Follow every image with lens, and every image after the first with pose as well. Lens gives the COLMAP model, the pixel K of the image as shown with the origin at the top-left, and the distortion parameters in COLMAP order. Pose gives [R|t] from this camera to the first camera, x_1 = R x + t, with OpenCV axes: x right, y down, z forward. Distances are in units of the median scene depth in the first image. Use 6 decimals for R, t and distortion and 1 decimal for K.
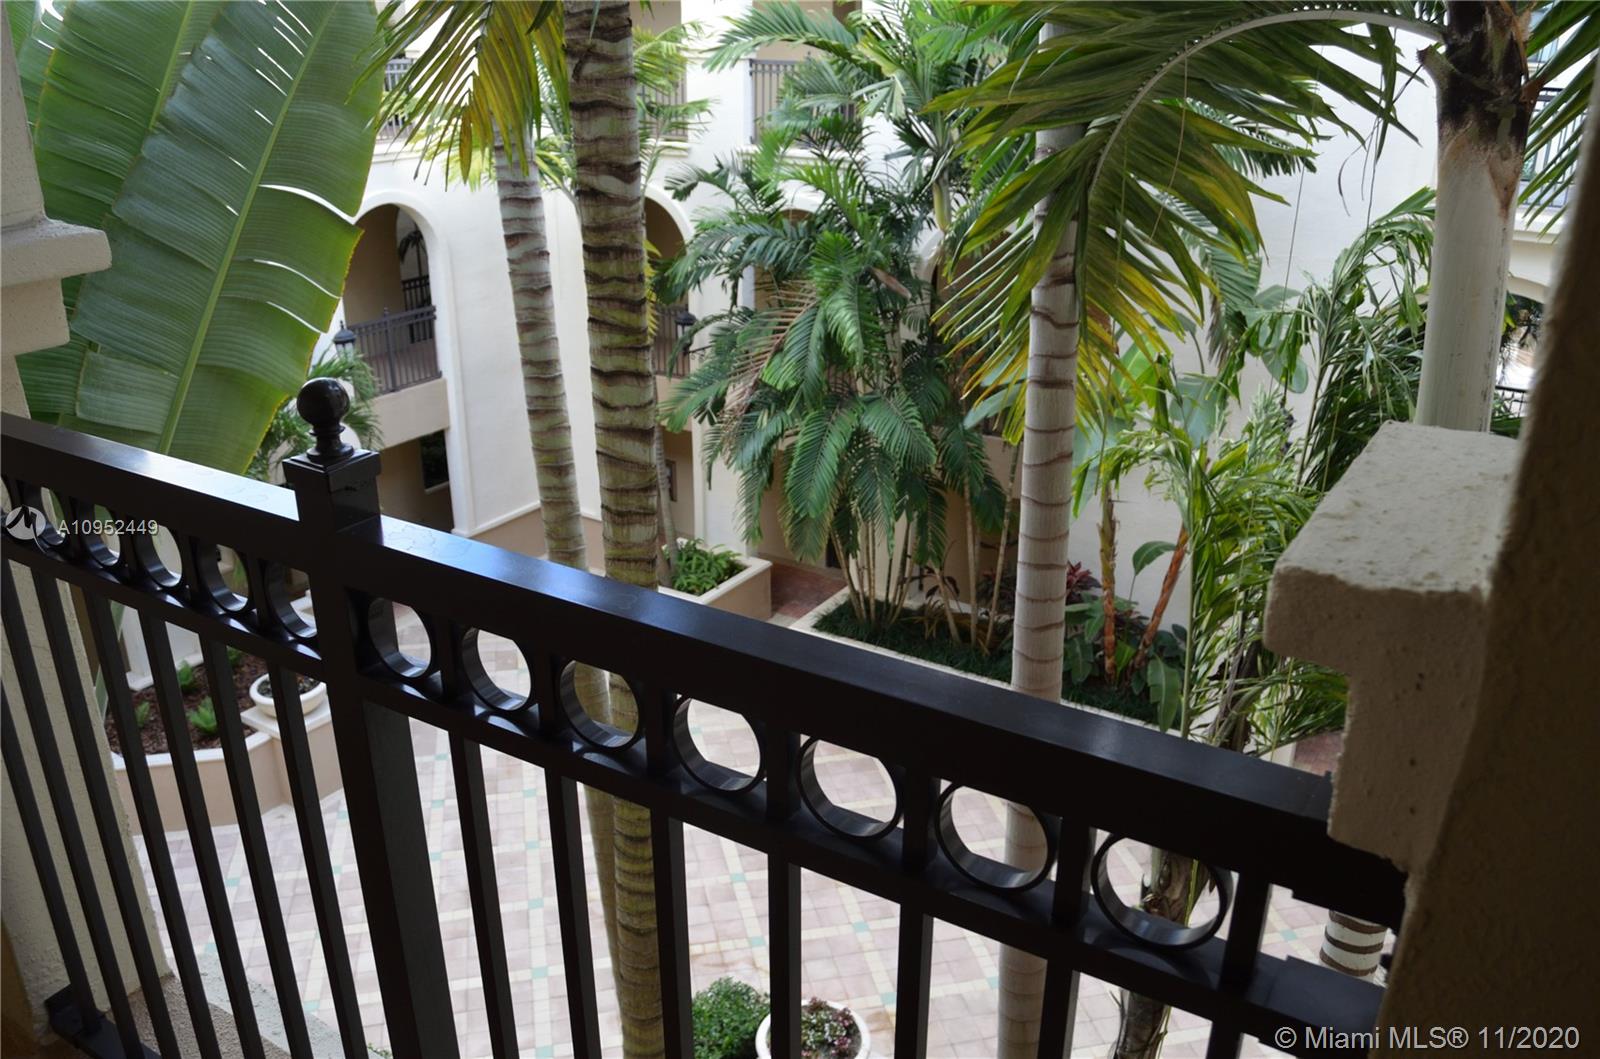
lens RADIAL K [[1239.3, 0, 800.0], [0, 1239.3, 529.5], [0, 0, 1]] dist [-0.084388, 0.011225]
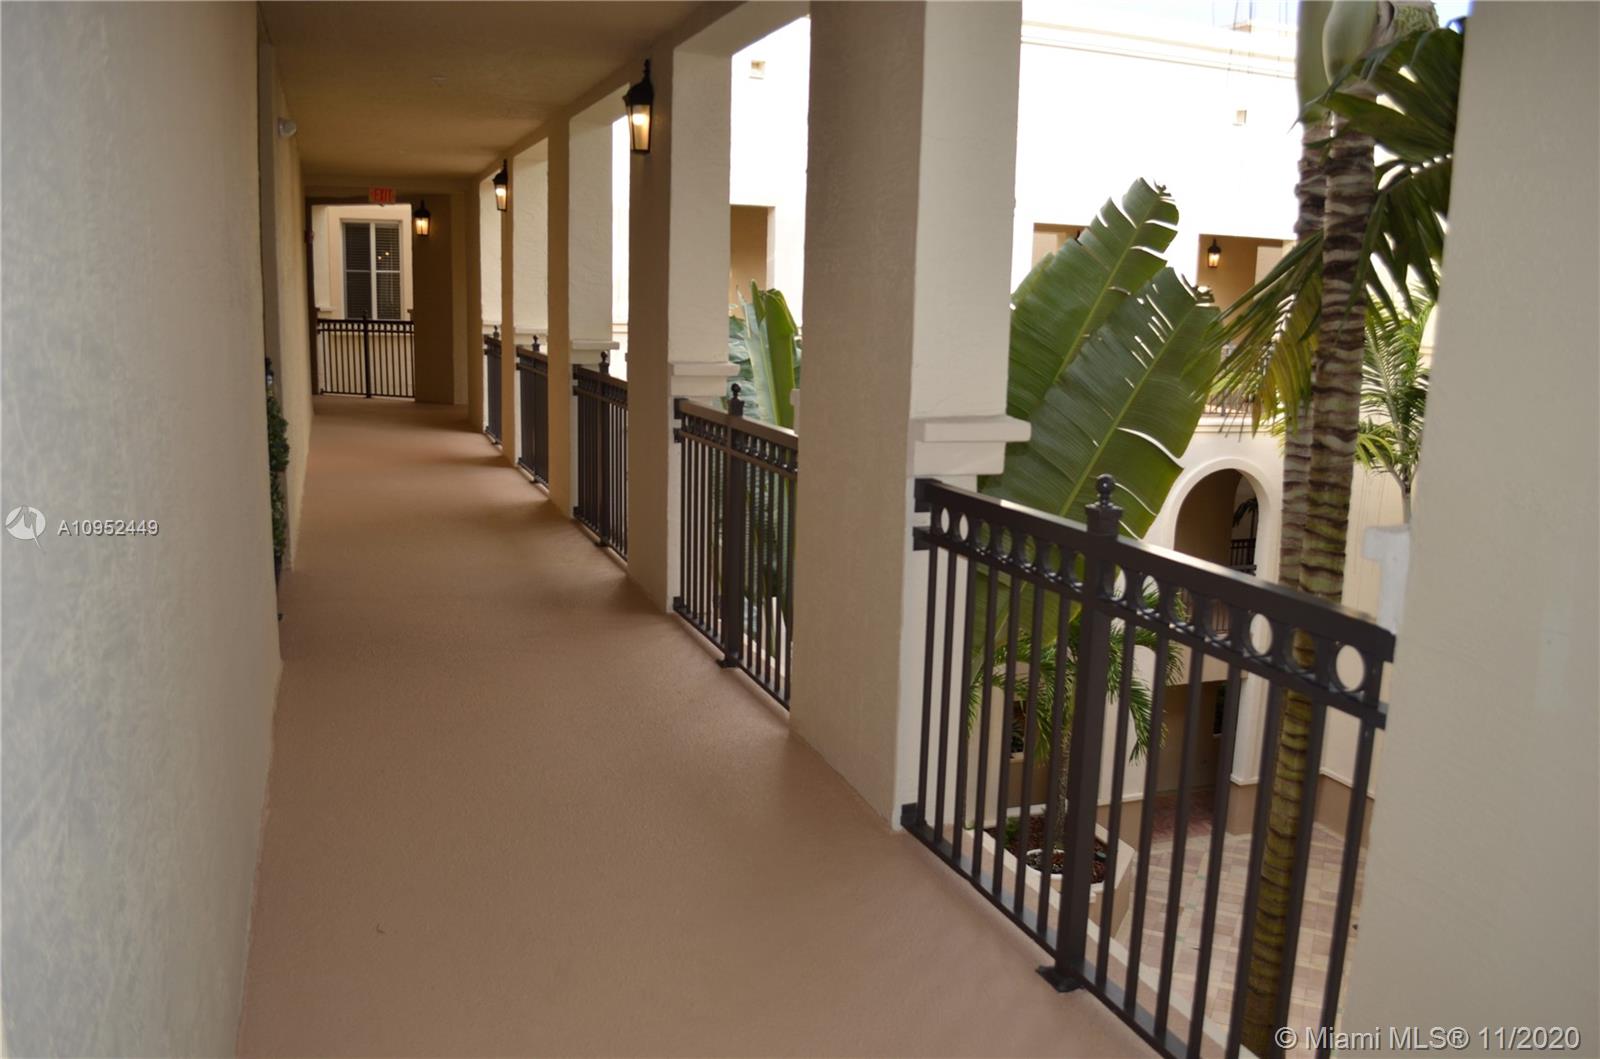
lens RADIAL K [[1239.3, 0, 800.0], [0, 1239.3, 529.5], [0, 0, 1]] dist [-0.084388, 0.011225]
pose [[0.782102, 0.129731, -0.609497, 0.162438], [-0.258266, 0.957613, -0.127579, 0.112984], [0.567111, 0.257192, 0.782456, -0.317596]]
